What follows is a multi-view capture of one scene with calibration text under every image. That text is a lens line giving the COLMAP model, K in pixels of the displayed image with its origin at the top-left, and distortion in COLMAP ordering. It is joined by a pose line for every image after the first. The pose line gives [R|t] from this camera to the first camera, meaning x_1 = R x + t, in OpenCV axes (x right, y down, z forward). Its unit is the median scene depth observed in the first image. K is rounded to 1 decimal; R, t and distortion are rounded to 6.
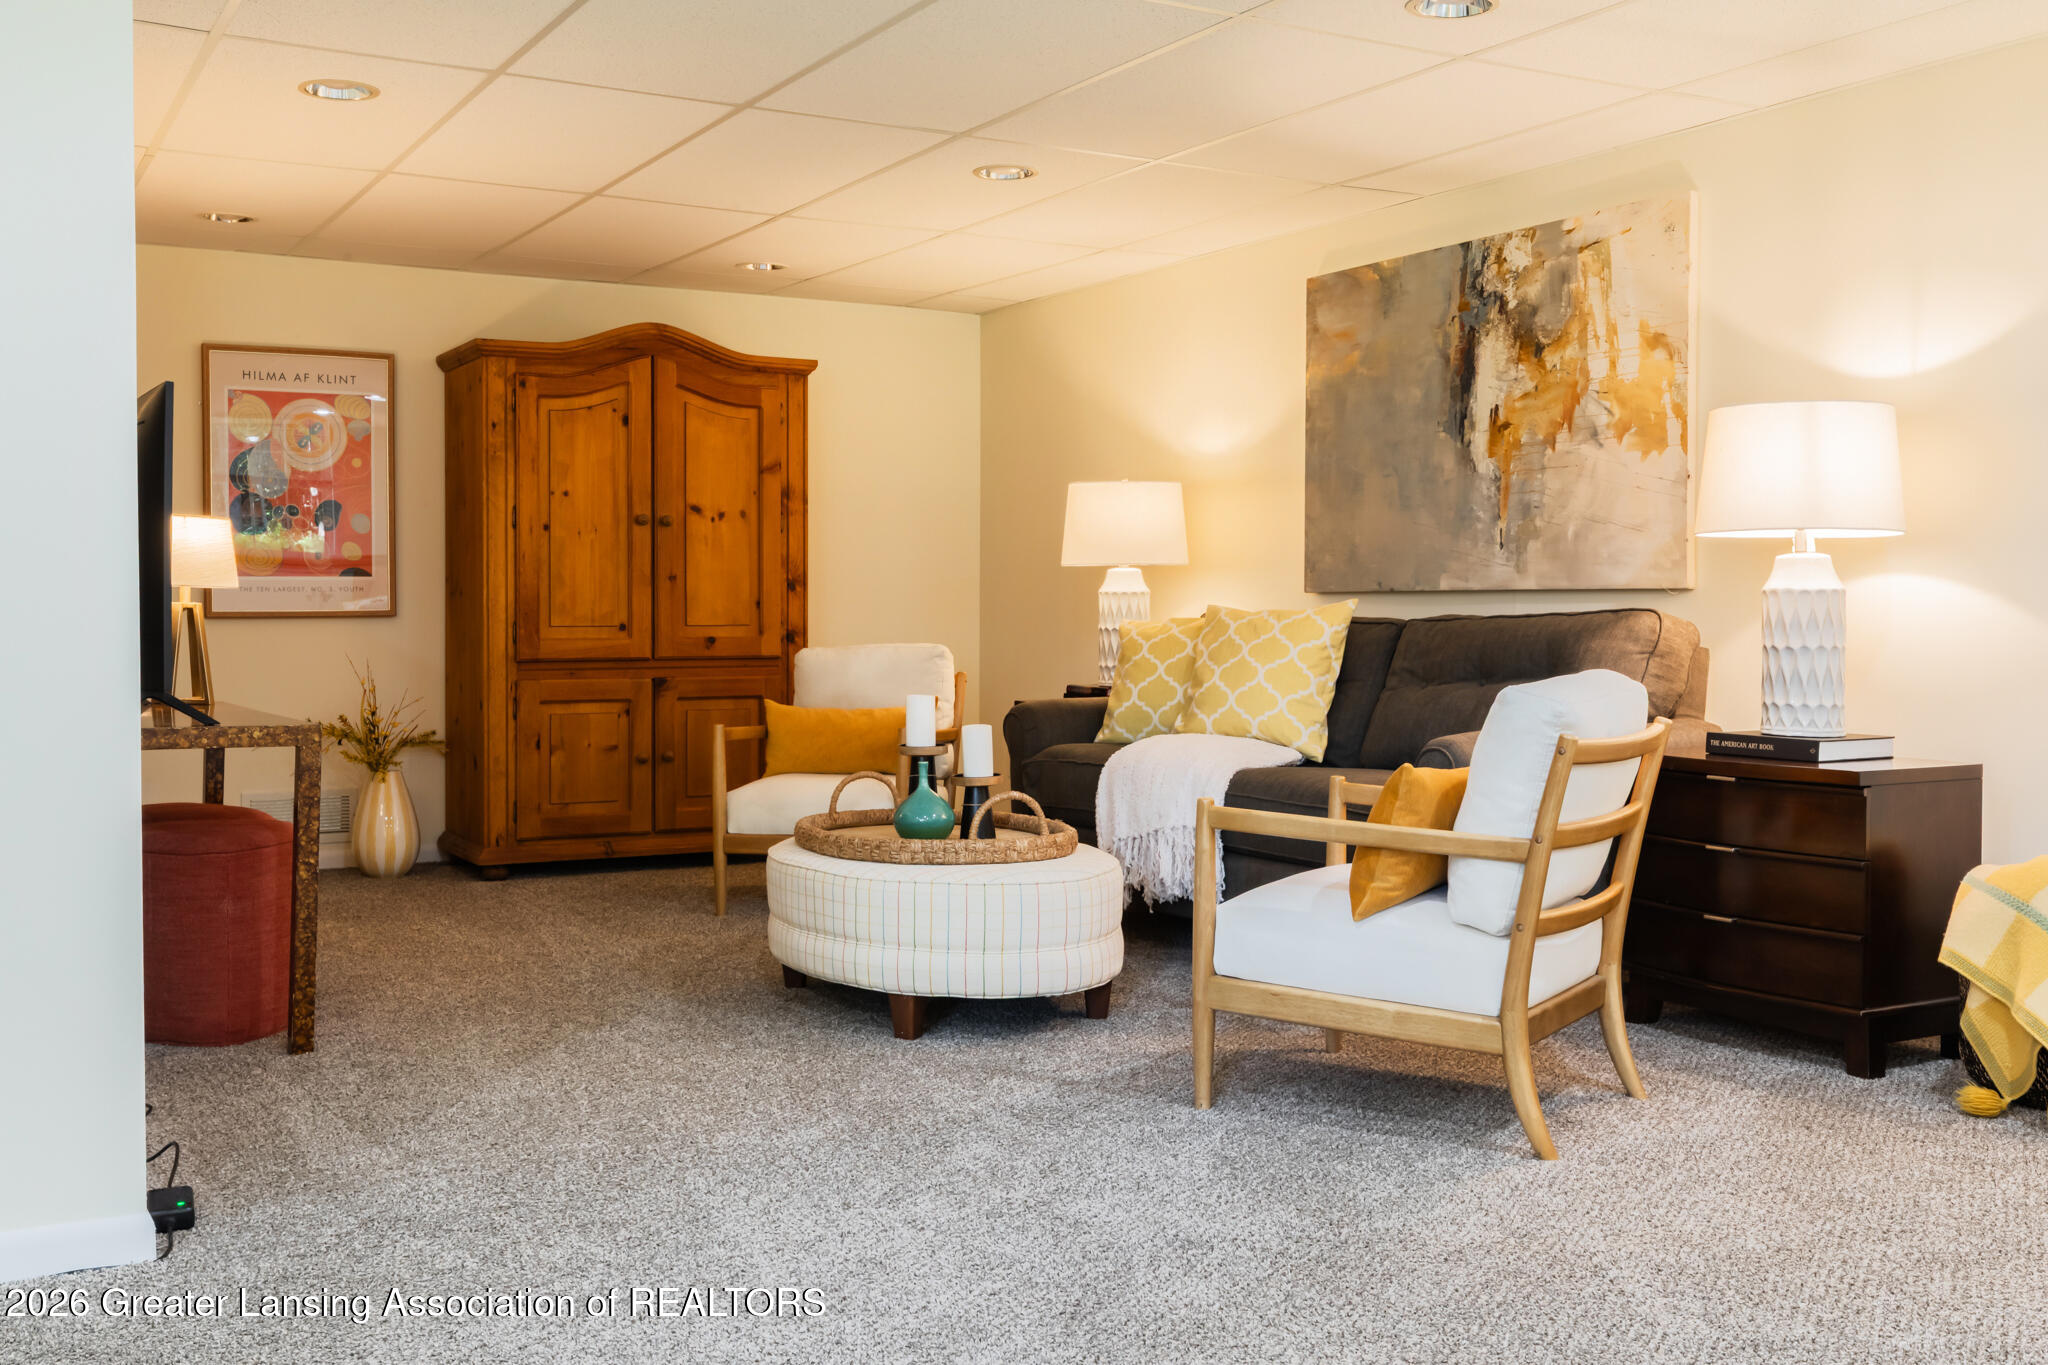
lens RADIAL K [[1993.0, 0, 1021.8], [0, 1993.0, 673.7], [0, 0, 1]] dist [-0.002107, 0.000000]
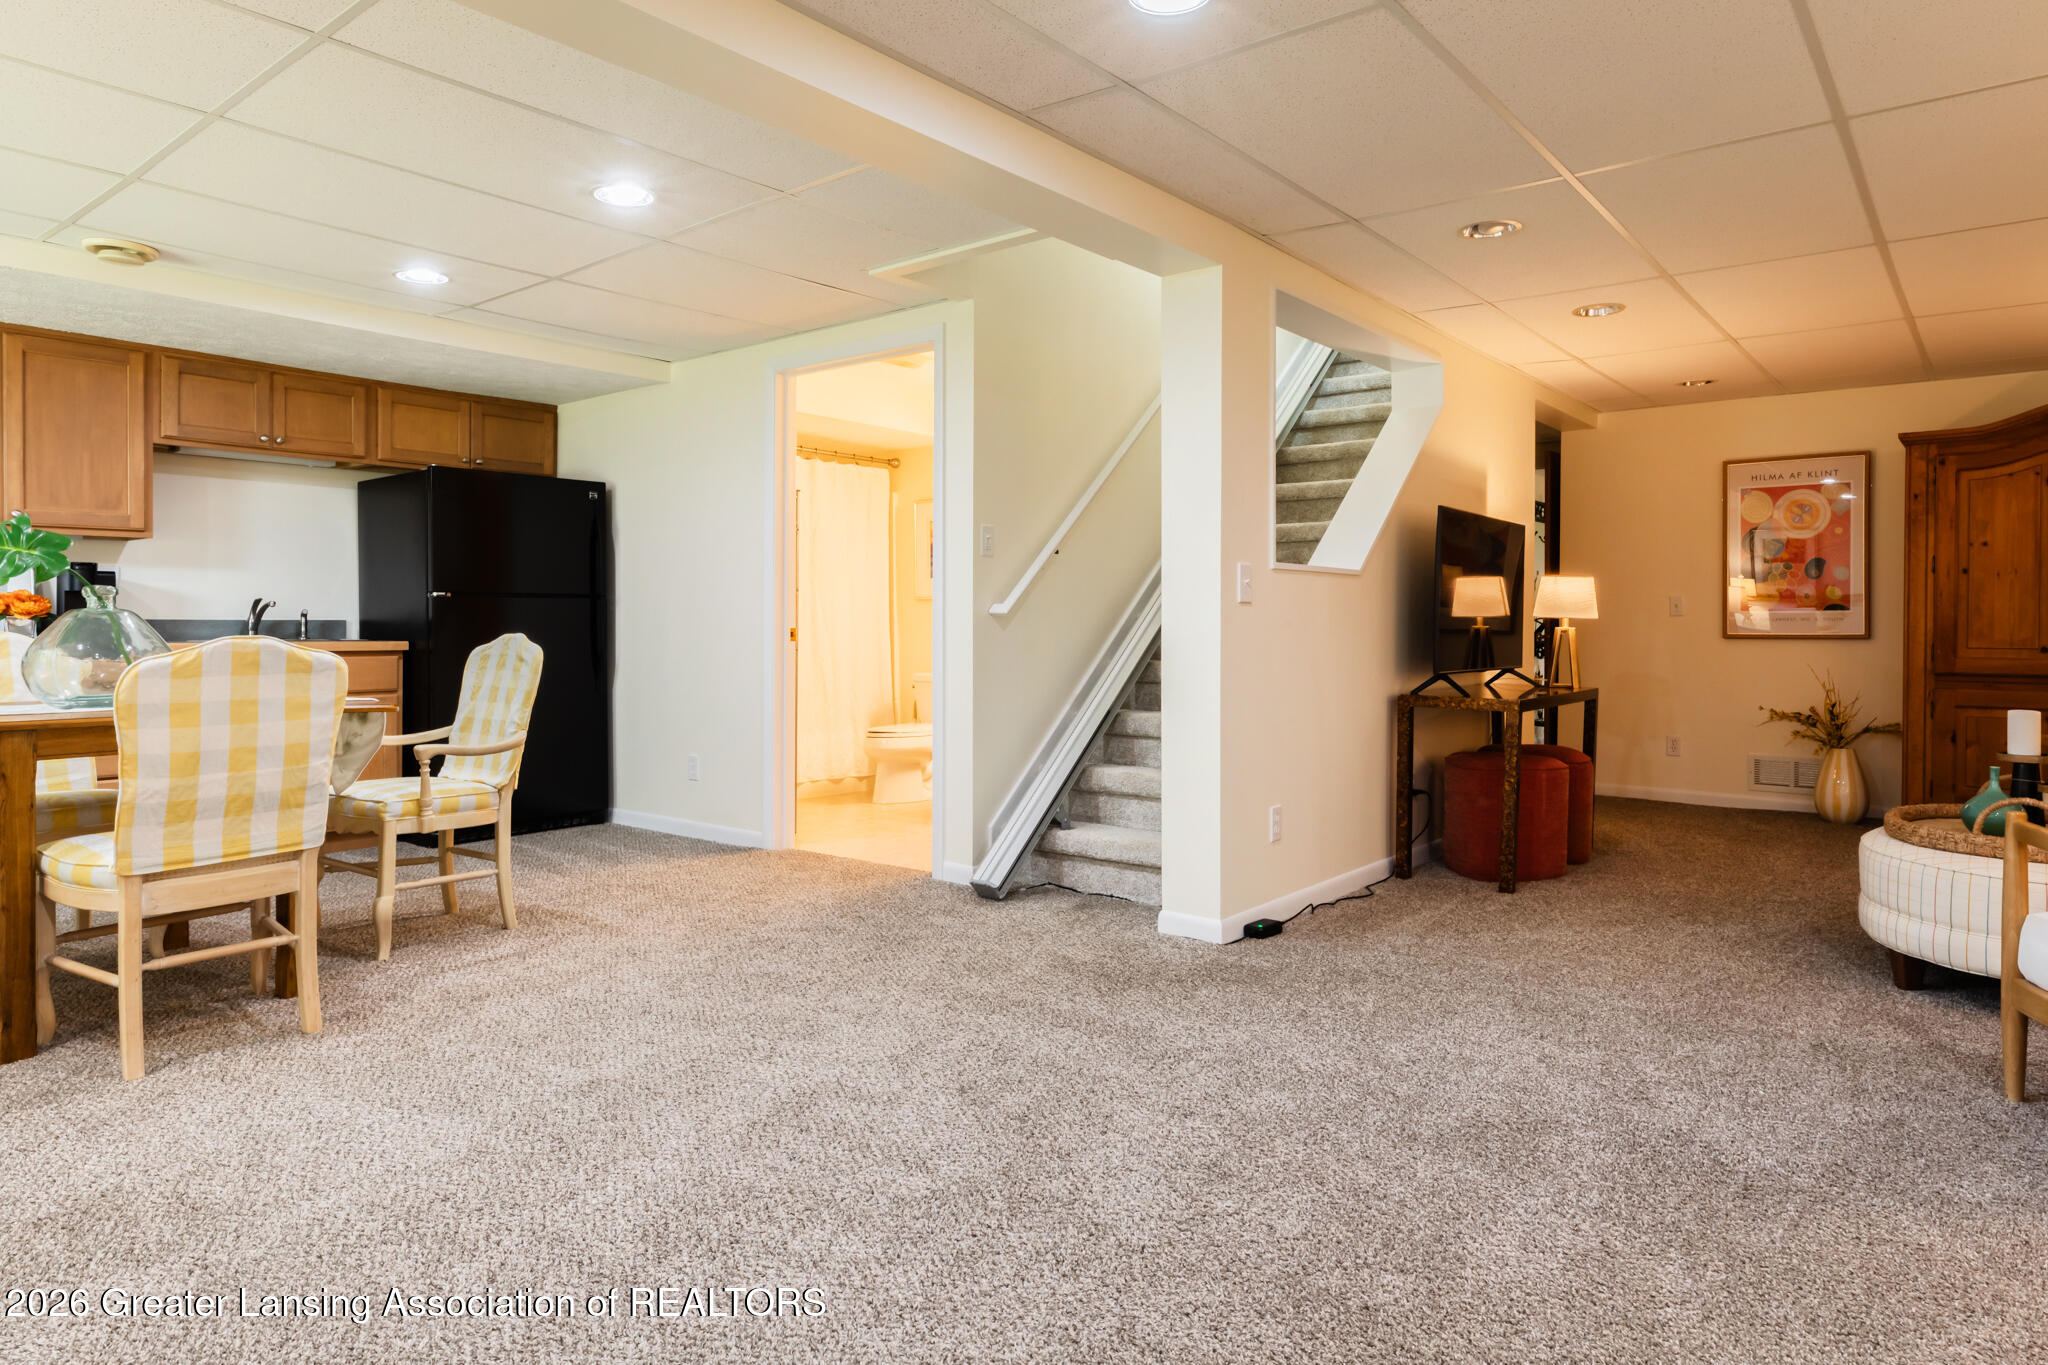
lens RADIAL K [[1252.9, 0, 1037.7], [0, 1252.9, 640.9], [0, 0, 1]] dist [0.004994, -0.003093]
pose [[0.354306, 0.015884, -0.934995, 0.307788], [-0.040468, 0.999179, 0.001639, -0.005285], [0.934253, 0.037257, 0.354658, 0.152322]]
